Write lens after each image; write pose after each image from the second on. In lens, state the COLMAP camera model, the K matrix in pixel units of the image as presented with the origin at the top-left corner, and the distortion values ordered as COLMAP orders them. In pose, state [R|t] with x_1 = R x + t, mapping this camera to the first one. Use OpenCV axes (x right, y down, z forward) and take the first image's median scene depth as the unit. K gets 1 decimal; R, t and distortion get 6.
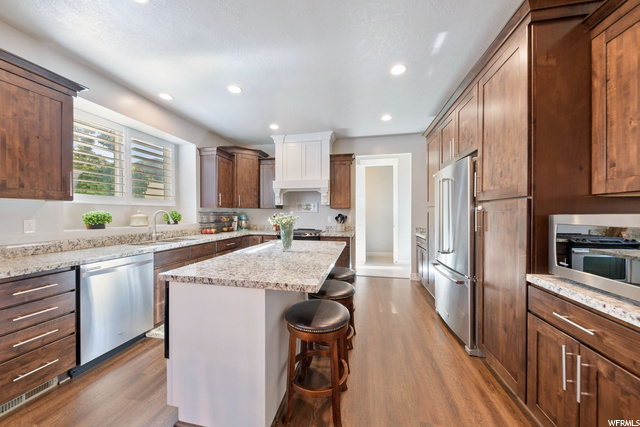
lens RADIAL K [[225.7, 0, 319.6], [0, 225.7, 212.8], [0, 0, 1]] dist [0.000633, -0.000591]
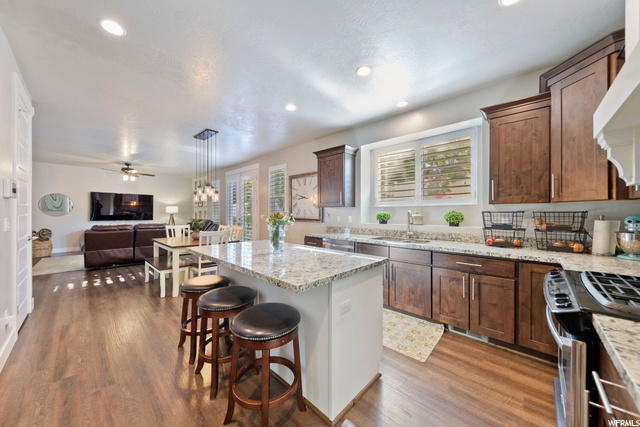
lens RADIAL K [[225.7, 0, 321.3], [0, 225.7, 212.6], [0, 0, 1]] dist [0.000633, -0.000591]
pose [[-0.528808, -0.004597, -0.848729, 0.286533], [0.000909, 0.999982, -0.005983, 0.004528], [0.848741, -0.003935, -0.528794, 0.831577]]
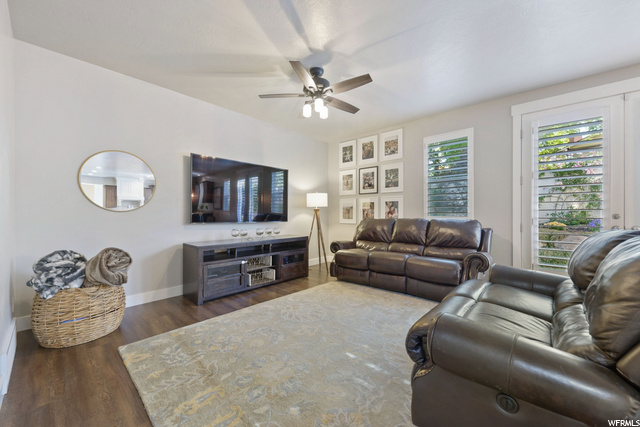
lens RADIAL K [[247.4, 0, 320.2], [0, 247.4, 215.1], [0, 0, 1]] dist [0.002349, 0.000090]
pose [[-0.517645, 0.000072, -0.855595, 0.217052], [0.005244, 0.999981, -0.003089, 0.035047], [0.855579, -0.006086, -0.517636, -0.865142]]
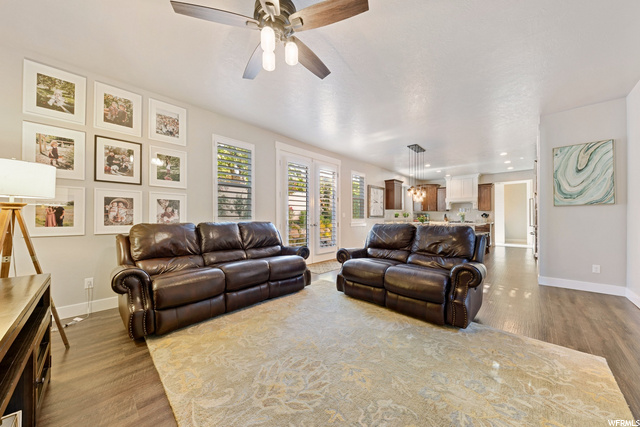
lens RADIAL K [[225.7, 0, 310.1], [0, 225.7, 216.5], [0, 0, 1]] dist [0.000633, -0.000591]
pose [[0.837086, -0.004112, -0.547057, -0.108214], [0.004494, 0.999990, -0.000640, 0.029438], [0.547054, -0.001923, 0.837095, -1.545899]]
